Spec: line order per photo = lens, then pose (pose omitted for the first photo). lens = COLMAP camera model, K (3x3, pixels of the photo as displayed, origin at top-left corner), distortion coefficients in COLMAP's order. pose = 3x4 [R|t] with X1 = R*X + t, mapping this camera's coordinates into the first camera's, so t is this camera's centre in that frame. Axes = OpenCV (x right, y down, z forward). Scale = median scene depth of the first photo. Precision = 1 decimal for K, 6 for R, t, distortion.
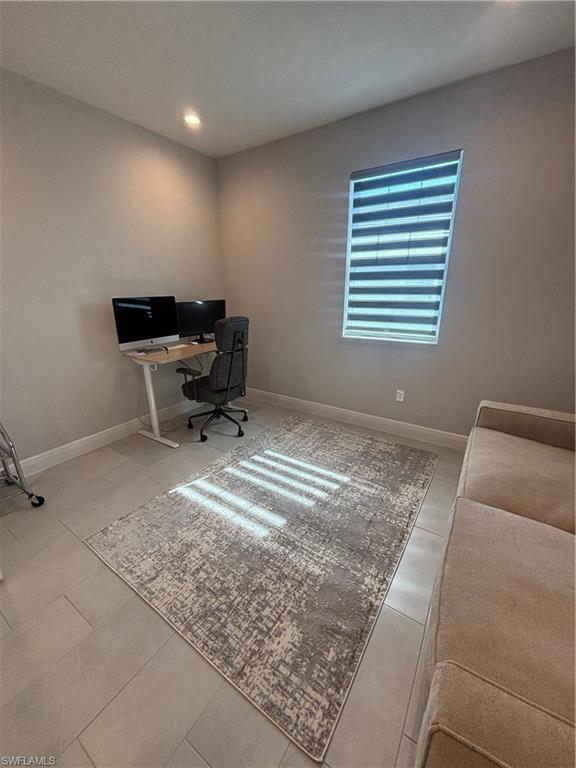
lens RADIAL K [[310.5, 0, 288.4], [0, 310.5, 381.1], [0, 0, 1]] dist [0.007752, -0.000657]
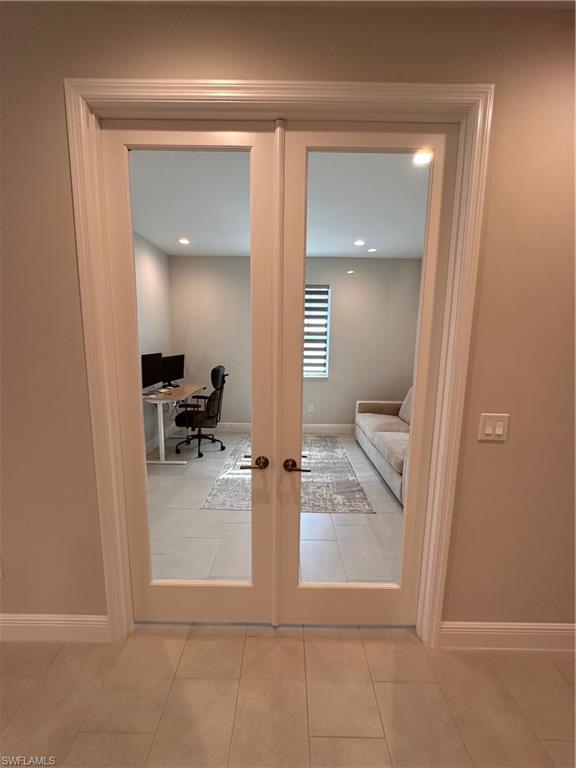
lens RADIAL K [[310.2, 0, 285.5], [0, 310.2, 386.0], [0, 0, 1]] dist [-0.007321, -0.000778]
pose [[0.836902, -0.062923, 0.543725, -0.766994], [0.143140, 0.983961, -0.106452, 0.098264], [-0.528306, 0.166919, 0.832485, -0.416574]]
